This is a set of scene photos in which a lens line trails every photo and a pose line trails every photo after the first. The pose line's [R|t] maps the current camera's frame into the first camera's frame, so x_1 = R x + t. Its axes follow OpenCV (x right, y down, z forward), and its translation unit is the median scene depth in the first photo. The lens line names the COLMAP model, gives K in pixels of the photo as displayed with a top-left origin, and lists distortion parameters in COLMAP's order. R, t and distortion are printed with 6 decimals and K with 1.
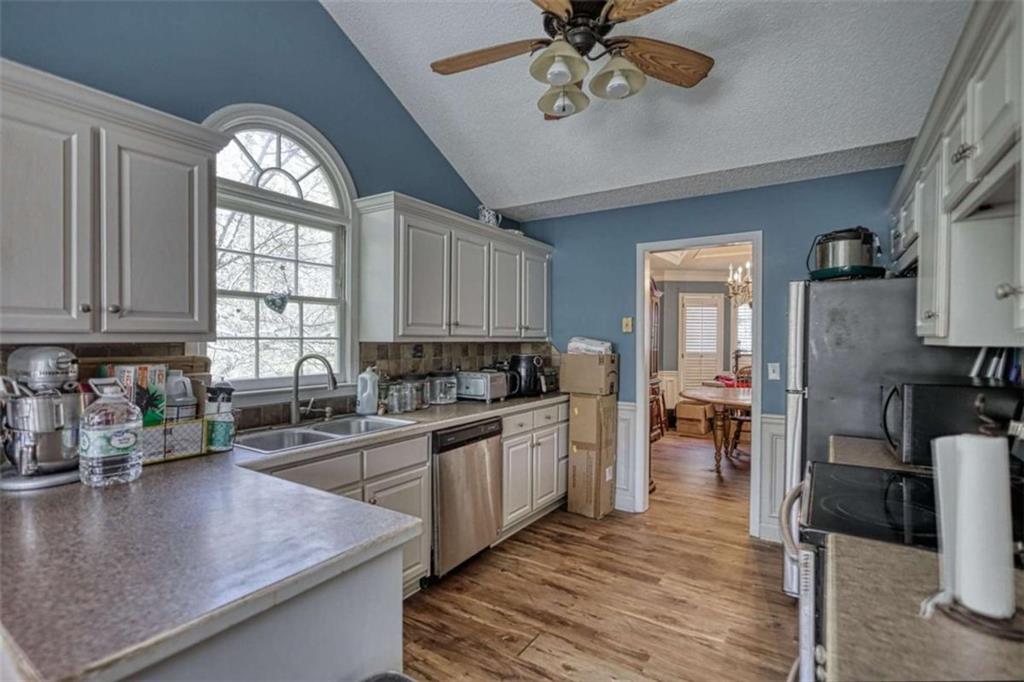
lens RADIAL K [[488.8, 0, 512.0], [0, 488.8, 341.0], [0, 0, 1]] dist [-0.000460, 0.000589]
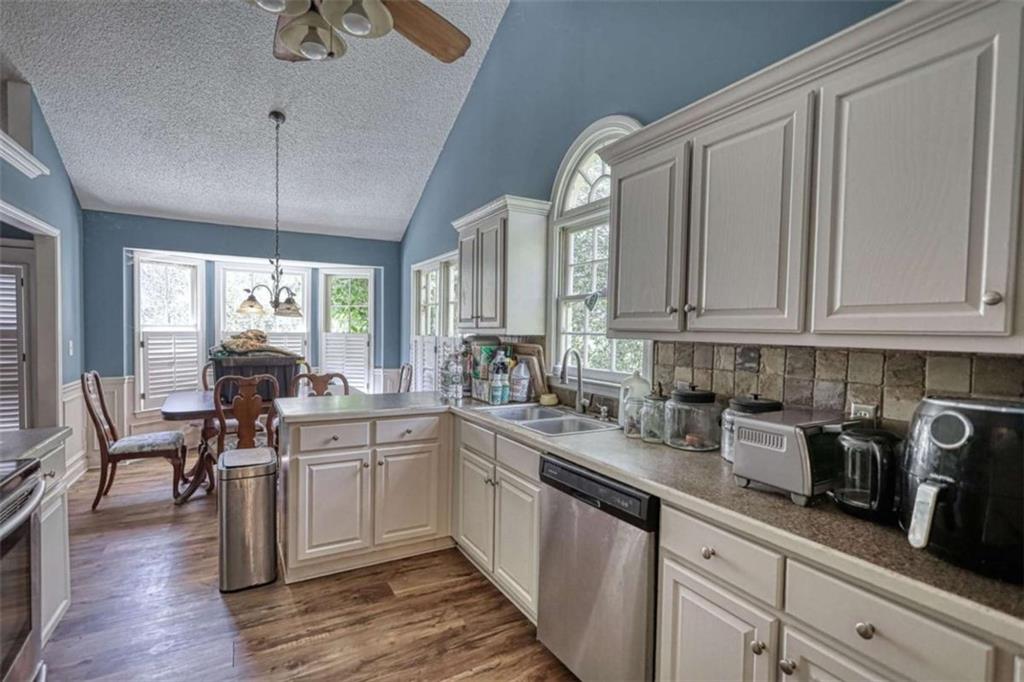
lens RADIAL K [[496.5, 0, 512.0], [0, 496.5, 341.0], [0, 0, 1]] dist [0.010002, 0.000008]
pose [[-0.464554, 0.013712, -0.885439, 0.493538], [-0.018689, 0.999506, 0.025284, -0.010917], [0.885348, 0.028293, -0.464068, 1.138568]]
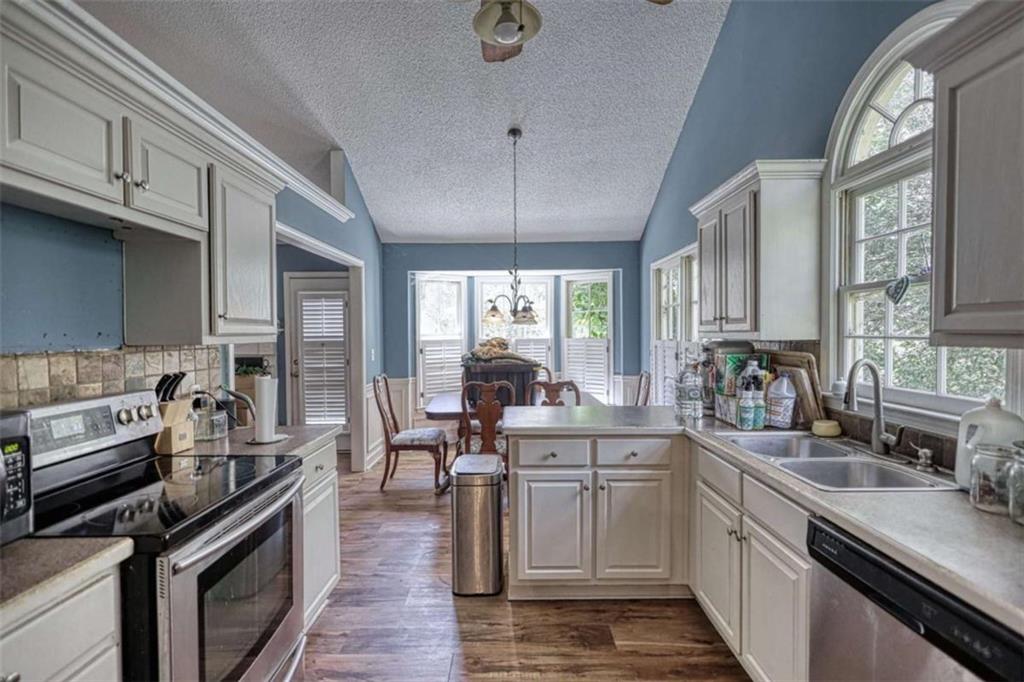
lens RADIAL K [[488.8, 0, 512.0], [0, 488.8, 341.0], [0, 0, 1]] dist [-0.000460, 0.000589]
pose [[-0.835908, 0.019007, -0.548540, 0.354390], [0.007494, 0.999702, 0.023220, -0.017312], [0.548818, 0.015299, -0.835802, 1.088864]]
